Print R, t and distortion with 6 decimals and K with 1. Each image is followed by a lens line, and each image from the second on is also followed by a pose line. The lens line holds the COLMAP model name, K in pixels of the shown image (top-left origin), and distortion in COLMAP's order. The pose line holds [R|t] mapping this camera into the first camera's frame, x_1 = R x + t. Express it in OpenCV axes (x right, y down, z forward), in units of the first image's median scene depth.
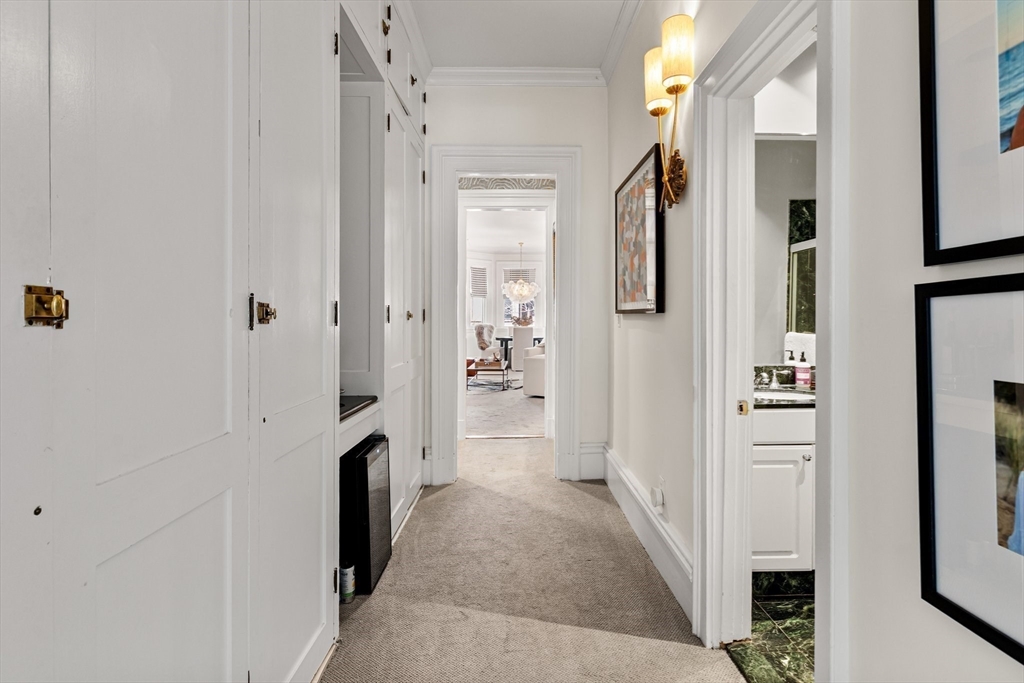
lens RADIAL K [[452.9, 0, 514.1], [0, 452.9, 329.0], [0, 0, 1]] dist [-0.001027, 0.000031]
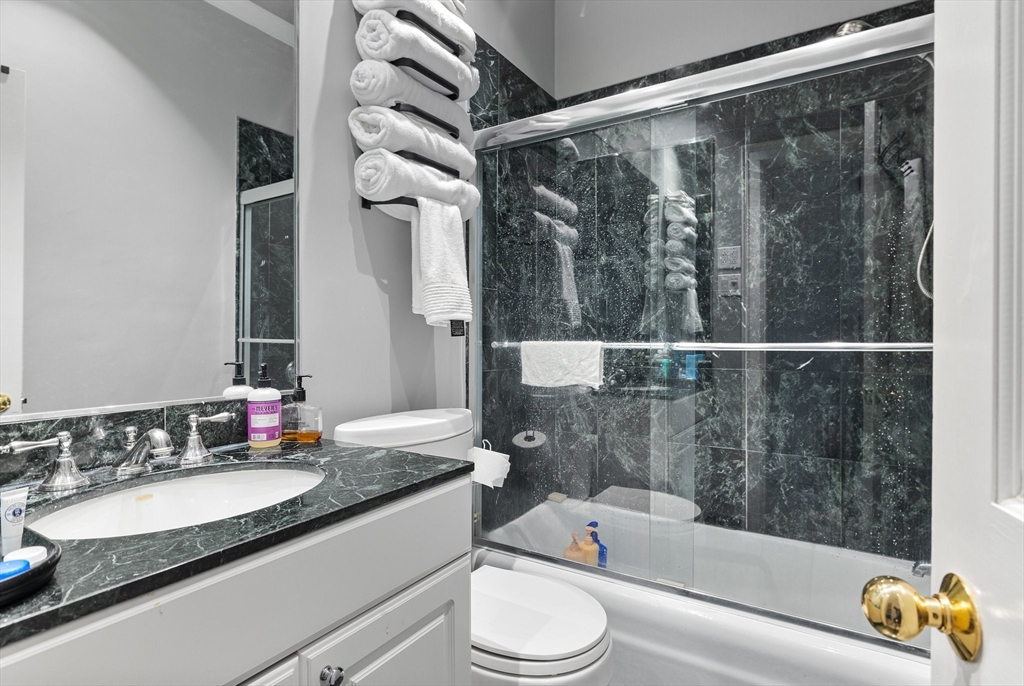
lens RADIAL K [[484.6, 0, 512.0], [0, 484.6, 343.0], [0, 0, 1]] dist [0.011033, 0.000173]
pose [[0.501214, -0.003054, 0.865318, 0.231647], [0.010930, 0.999936, -0.002801, 0.022216], [-0.865254, 0.010862, 0.501215, 0.366823]]
